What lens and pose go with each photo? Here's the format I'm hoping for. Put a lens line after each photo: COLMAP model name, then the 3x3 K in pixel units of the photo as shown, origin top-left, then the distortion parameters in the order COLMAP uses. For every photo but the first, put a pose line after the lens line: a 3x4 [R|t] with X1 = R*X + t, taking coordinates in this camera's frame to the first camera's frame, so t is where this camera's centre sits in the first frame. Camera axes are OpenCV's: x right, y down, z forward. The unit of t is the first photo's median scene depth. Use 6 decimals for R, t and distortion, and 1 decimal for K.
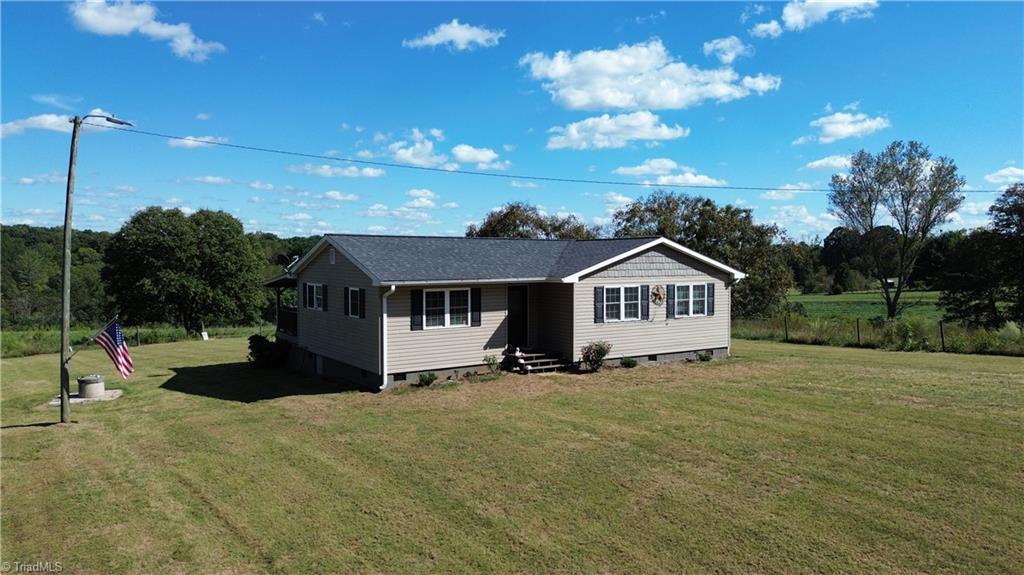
lens RADIAL K [[727.4, 0, 510.7], [0, 727.4, 280.9], [0, 0, 1]] dist [0.058986, -0.046830]
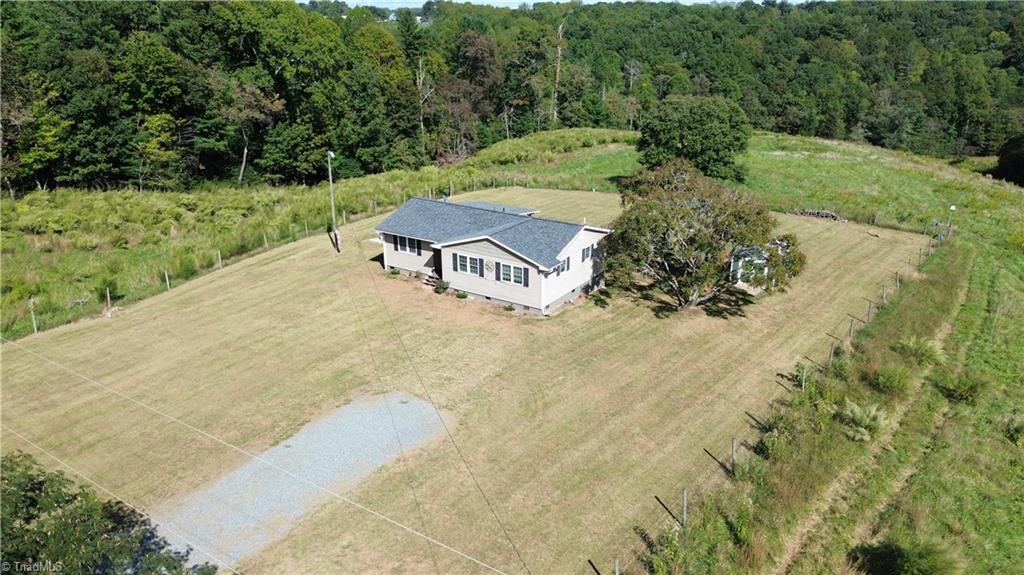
lens RADIAL K [[727.4, 0, 513.0], [0, 727.4, 297.3], [0, 0, 1]] dist [0.058986, -0.046830]
pose [[0.395186, 0.327325, -0.858304, 1.754305], [-0.031014, 0.938582, 0.343660, -0.513551], [0.918077, -0.109190, 0.381066, 0.374275]]
